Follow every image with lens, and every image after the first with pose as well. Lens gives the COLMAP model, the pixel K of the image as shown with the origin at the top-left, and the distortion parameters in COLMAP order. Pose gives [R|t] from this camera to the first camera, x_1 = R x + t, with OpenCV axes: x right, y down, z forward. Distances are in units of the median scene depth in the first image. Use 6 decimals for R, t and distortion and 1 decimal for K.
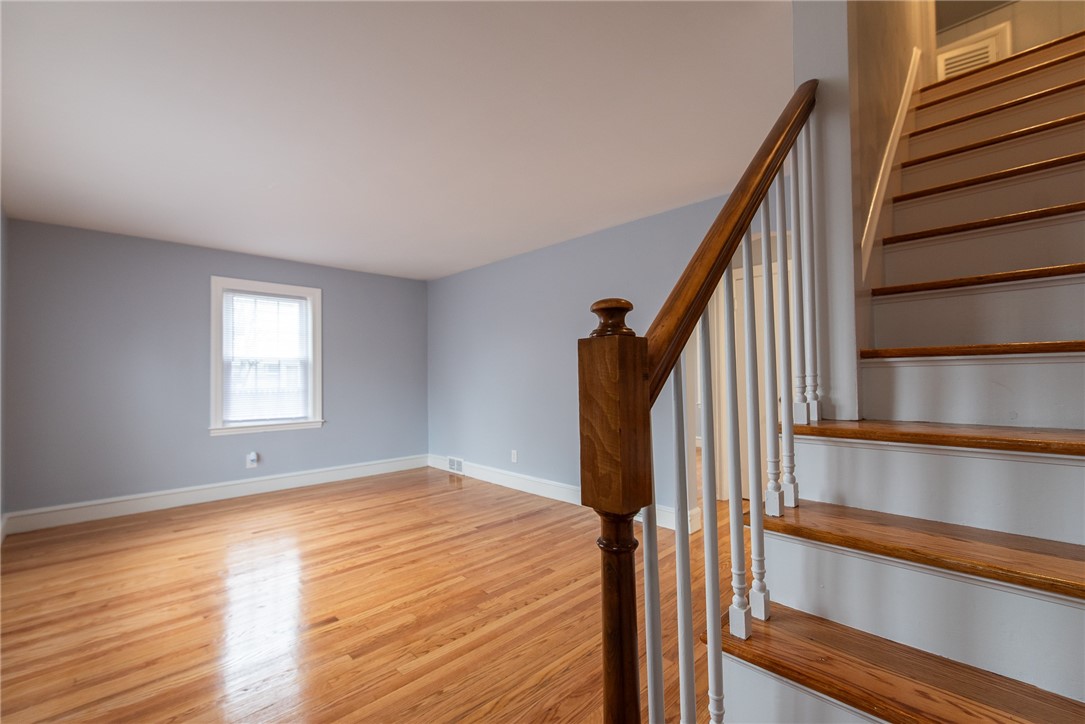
lens RADIAL K [[463.5, 0, 543.1], [0, 463.5, 365.2], [0, 0, 1]] dist [-0.000314, -0.000003]
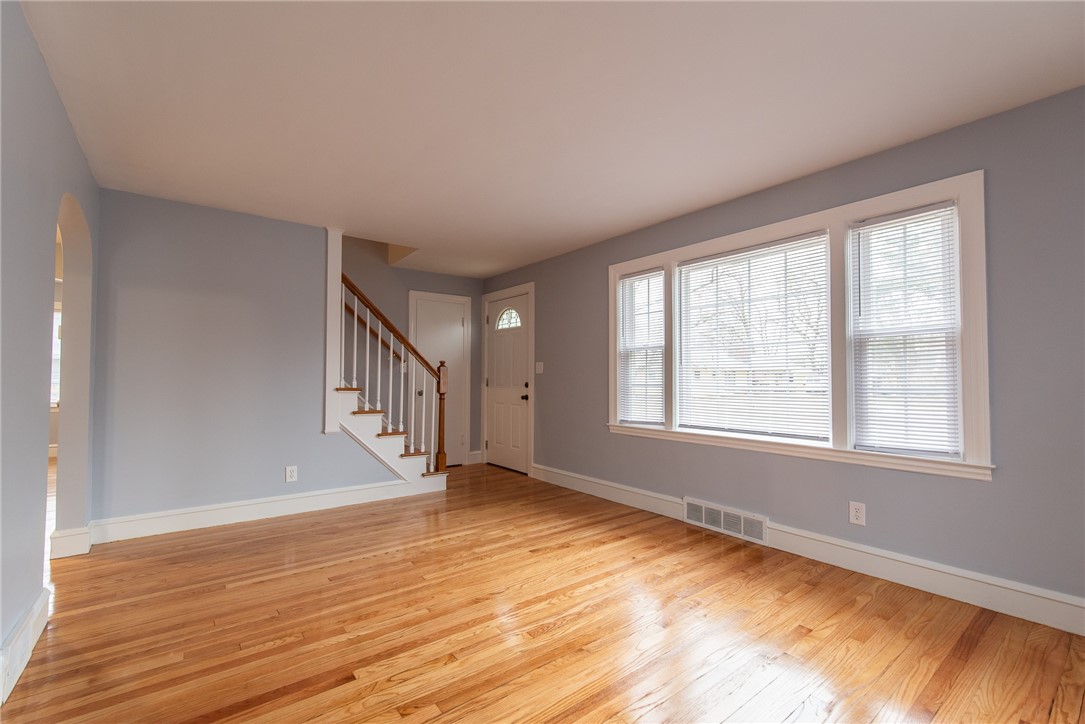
lens RADIAL K [[463.5, 0, 543.1], [0, 463.5, 365.2], [0, 0, 1]] dist [-0.000314, -0.000003]
pose [[-0.993606, 0.014371, 0.111982, -0.430212], [0.008913, 0.998754, -0.049092, 0.052789], [-0.112548, -0.047780, -0.992497, 1.583264]]
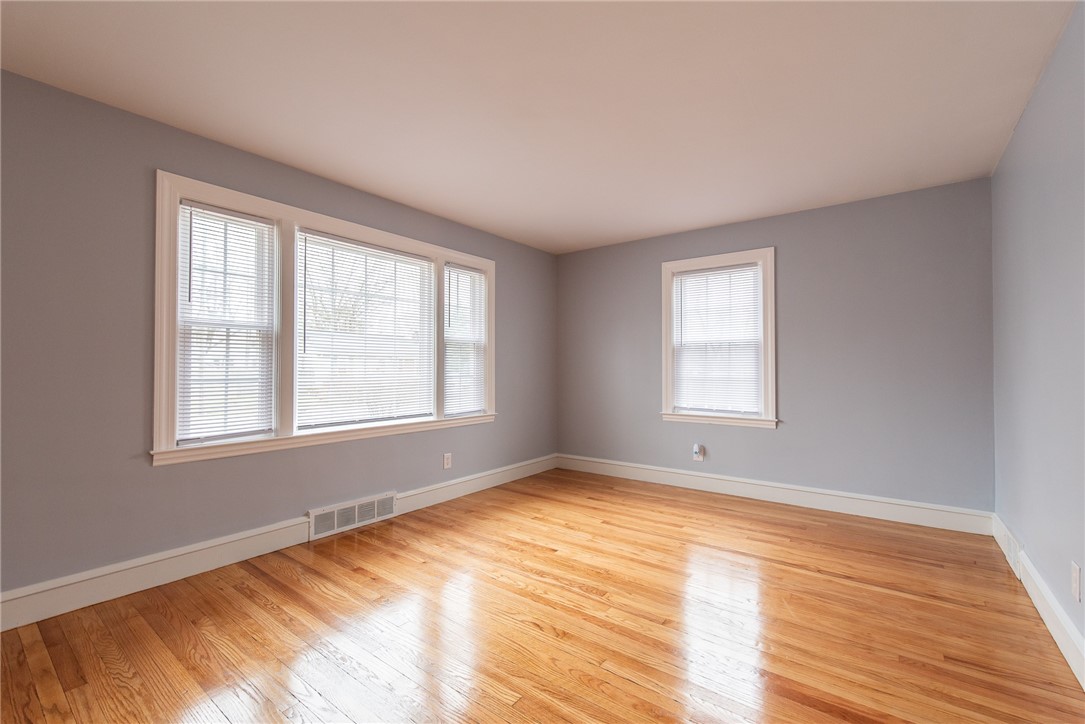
lens RADIAL K [[463.5, 0, 543.1], [0, 463.5, 365.2], [0, 0, 1]] dist [-0.000314, -0.000003]
pose [[0.151225, 0.004718, -0.988488, 0.332167], [0.017742, 0.999815, 0.007486, 0.025557], [0.988340, -0.018670, 0.151113, 0.774071]]
